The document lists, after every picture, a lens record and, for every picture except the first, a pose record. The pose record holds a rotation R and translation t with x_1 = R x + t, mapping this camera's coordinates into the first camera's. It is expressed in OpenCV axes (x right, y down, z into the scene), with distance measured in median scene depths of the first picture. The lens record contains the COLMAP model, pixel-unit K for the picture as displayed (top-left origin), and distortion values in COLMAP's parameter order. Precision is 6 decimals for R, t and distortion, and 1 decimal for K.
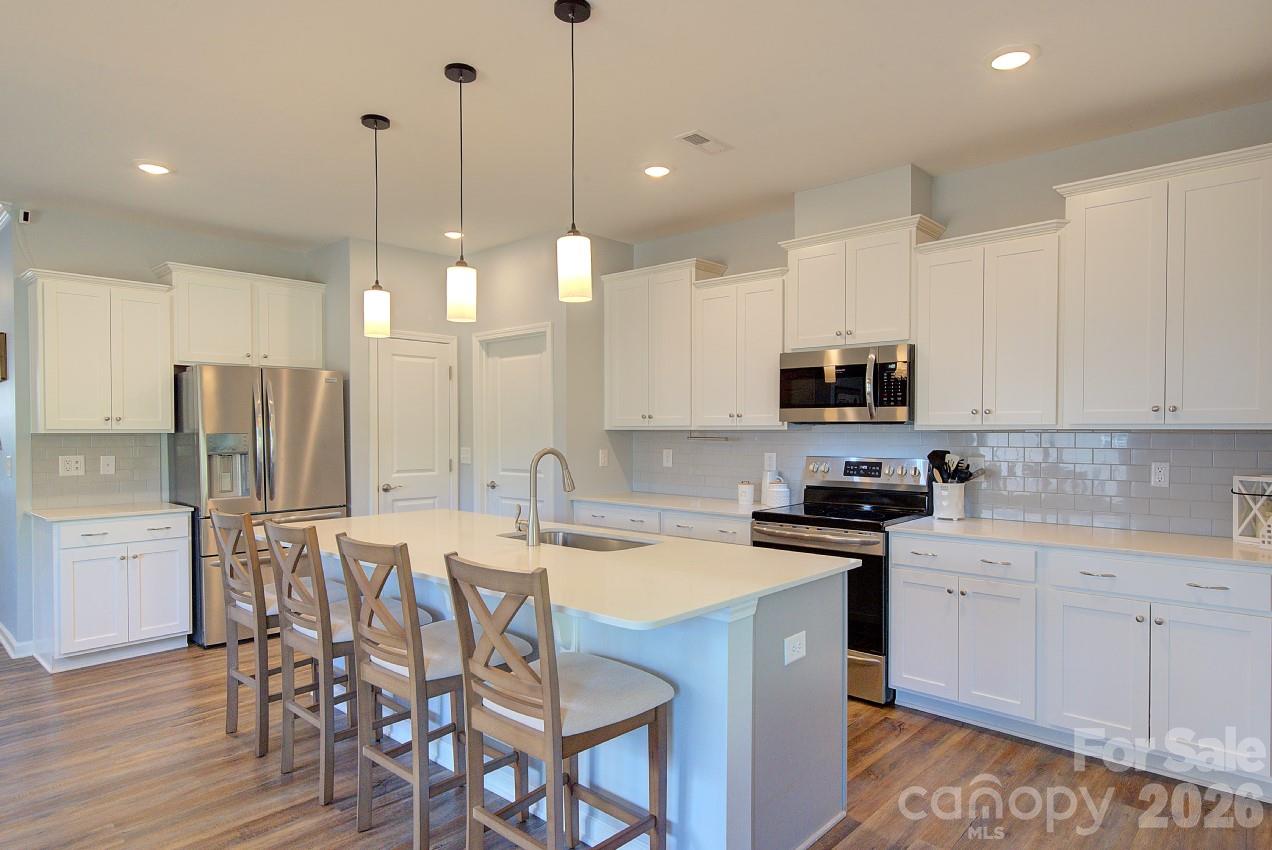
lens RADIAL K [[730.8, 0, 637.3], [0, 730.8, 439.5], [0, 0, 1]] dist [0.006290, 0.000445]
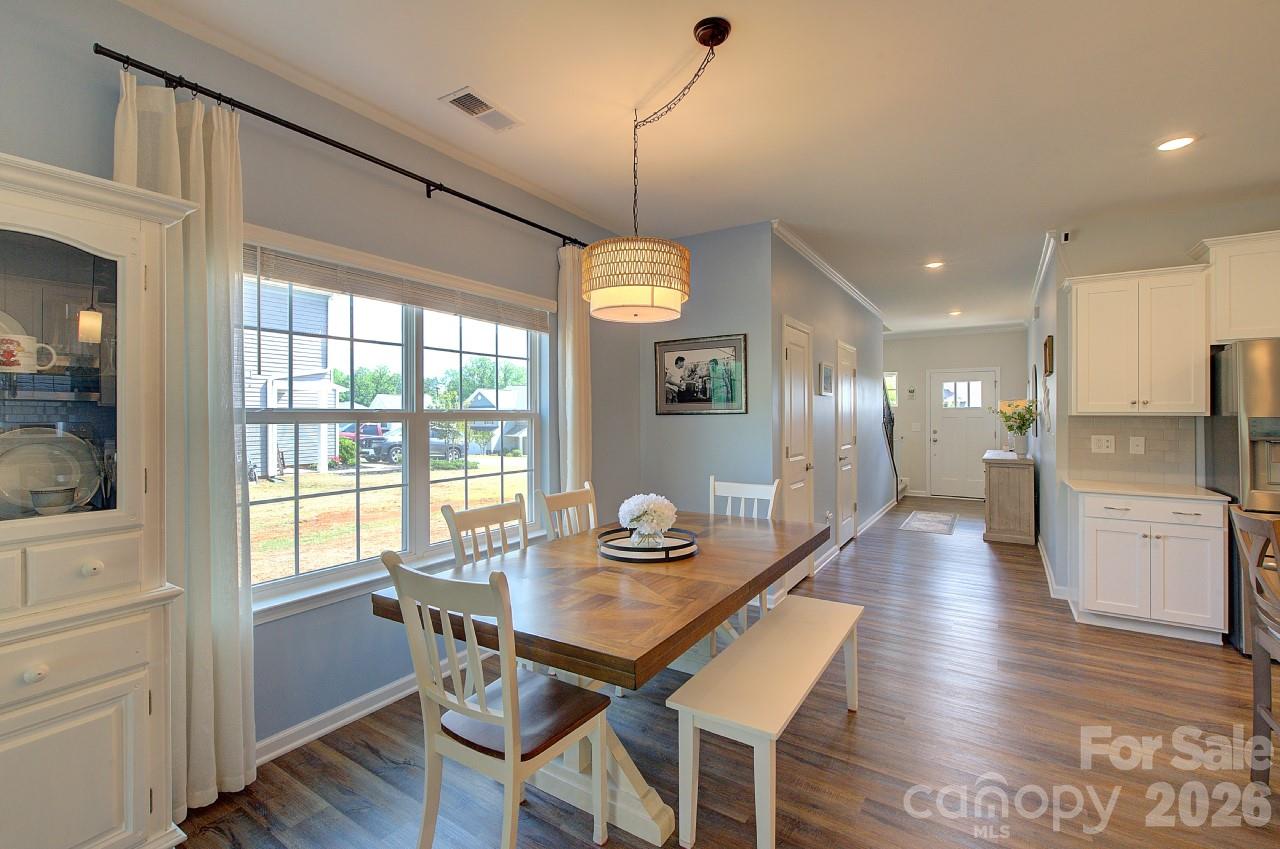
lens RADIAL K [[552.4, 0, 646.8], [0, 552.4, 413.6], [0, 0, 1]] dist [-0.000123, 0.000446]
pose [[0.170469, 0.001510, -0.985362, -0.049757], [-0.015070, 0.999886, -0.001075, -0.000340], [0.985248, 0.015032, 0.170472, 0.165886]]
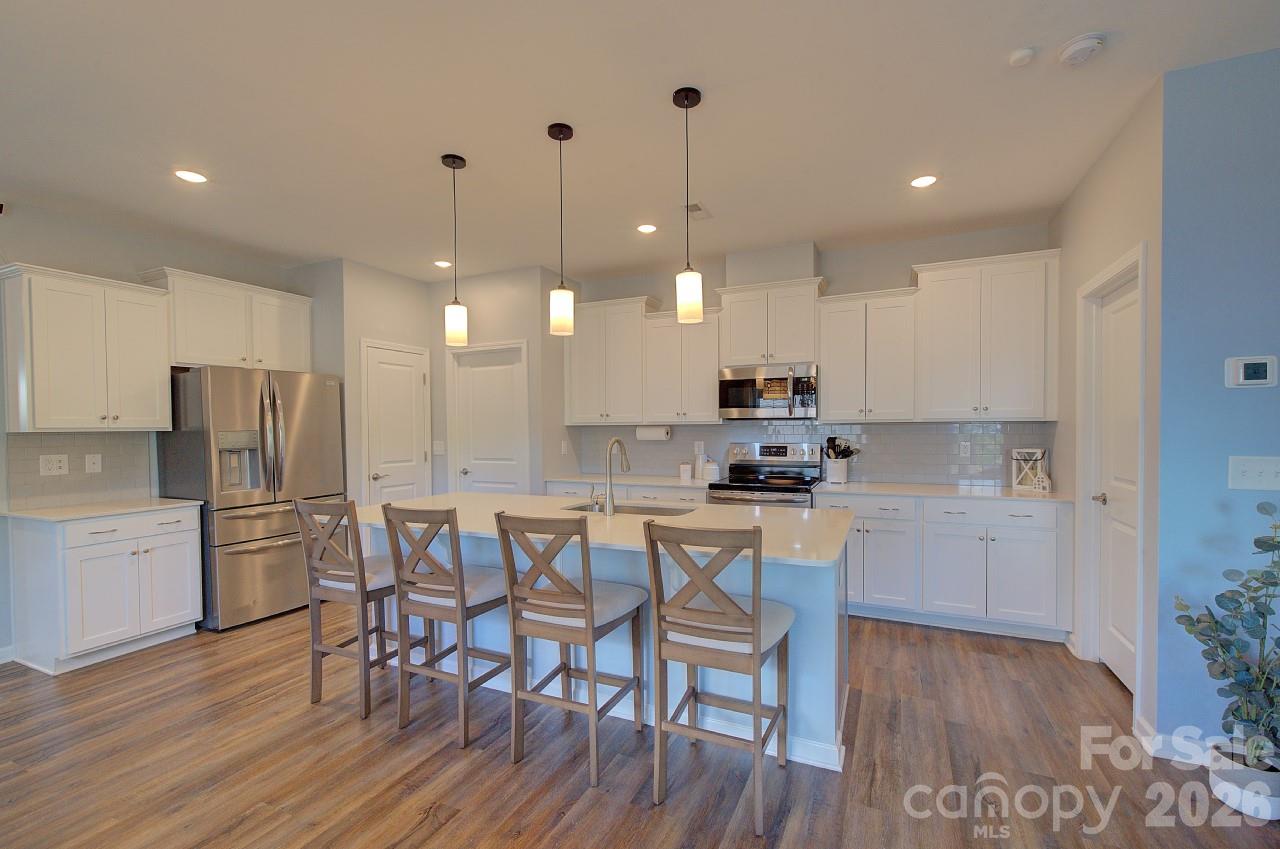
lens RADIAL K [[545.3, 0, 647.4], [0, 545.3, 436.4], [0, 0, 1]] dist [-0.002315, 0.000484]
pose [[0.950723, -0.013130, 0.309763, -0.249647], [0.012053, 0.999913, 0.005391, 0.003111], [-0.309807, -0.001392, 0.950798, 0.055451]]
